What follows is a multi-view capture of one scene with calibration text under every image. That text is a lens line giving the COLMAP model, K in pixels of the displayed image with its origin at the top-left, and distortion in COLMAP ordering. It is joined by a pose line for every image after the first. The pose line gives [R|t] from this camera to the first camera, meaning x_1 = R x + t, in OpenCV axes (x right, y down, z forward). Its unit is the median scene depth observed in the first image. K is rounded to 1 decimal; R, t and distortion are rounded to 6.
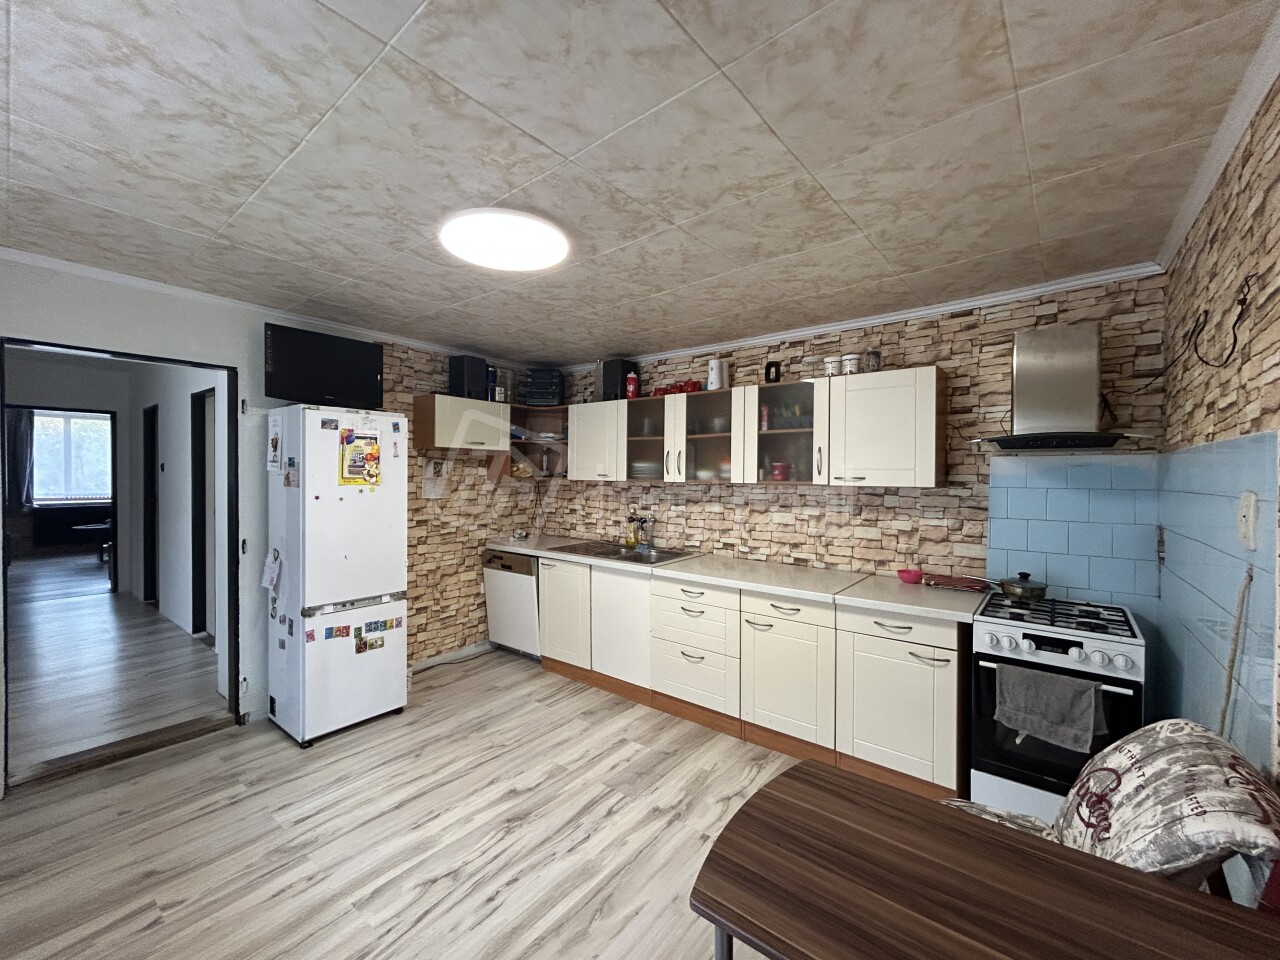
lens RADIAL K [[524.0, 0, 646.6], [0, 524.0, 479.3], [0, 0, 1]] dist [0.000868, 0.000314]
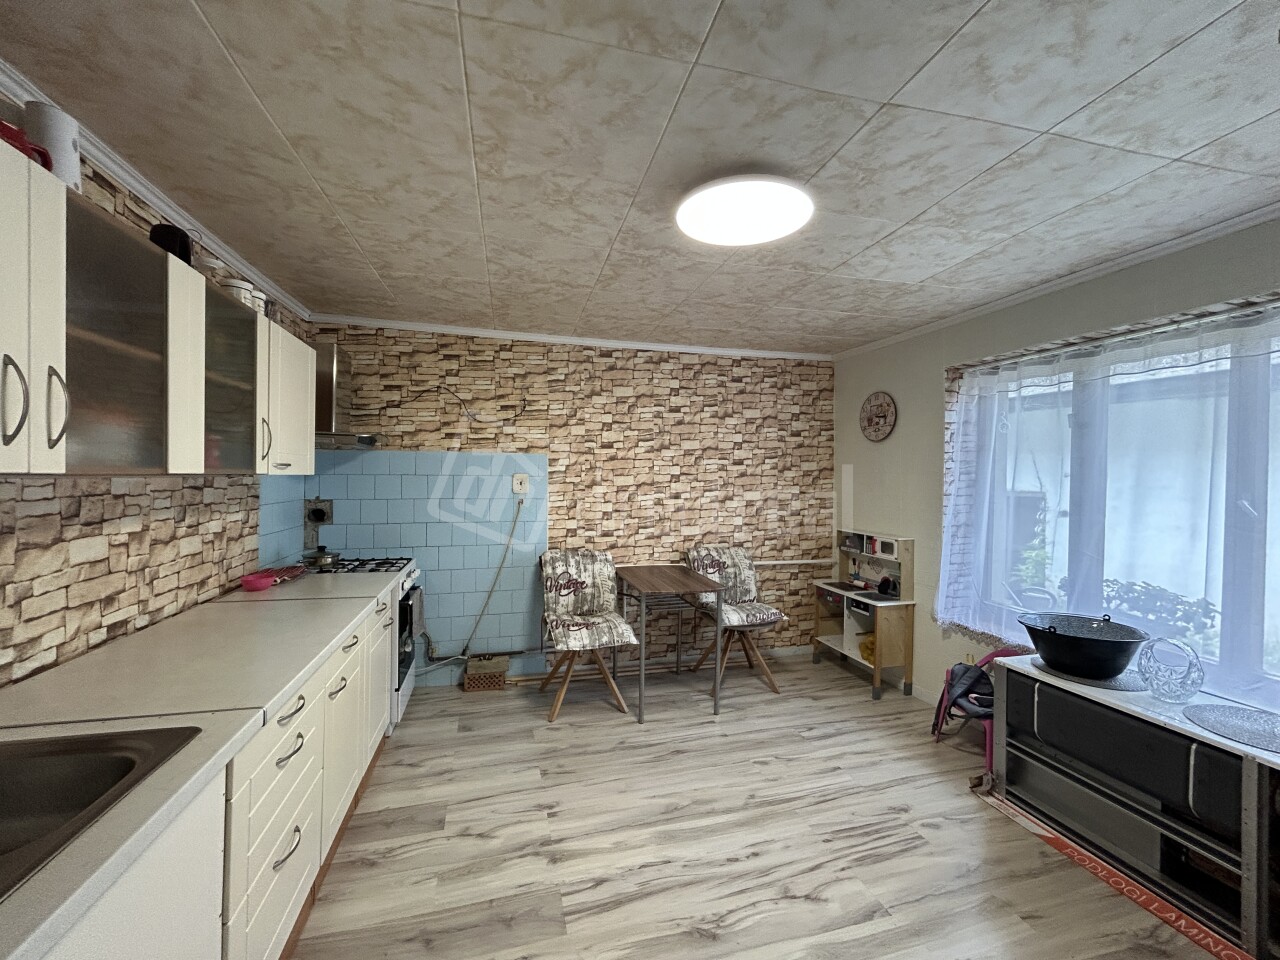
lens RADIAL K [[525.4, 0, 640.0], [0, 525.4, 480.0], [0, 0, 1]] dist [-0.000268, -0.000063]
pose [[-0.805778, -0.019689, 0.591890, -0.401142], [-0.011265, 0.999776, 0.017921, -0.000040], [-0.592111, 0.007773, -0.805819, 1.098586]]
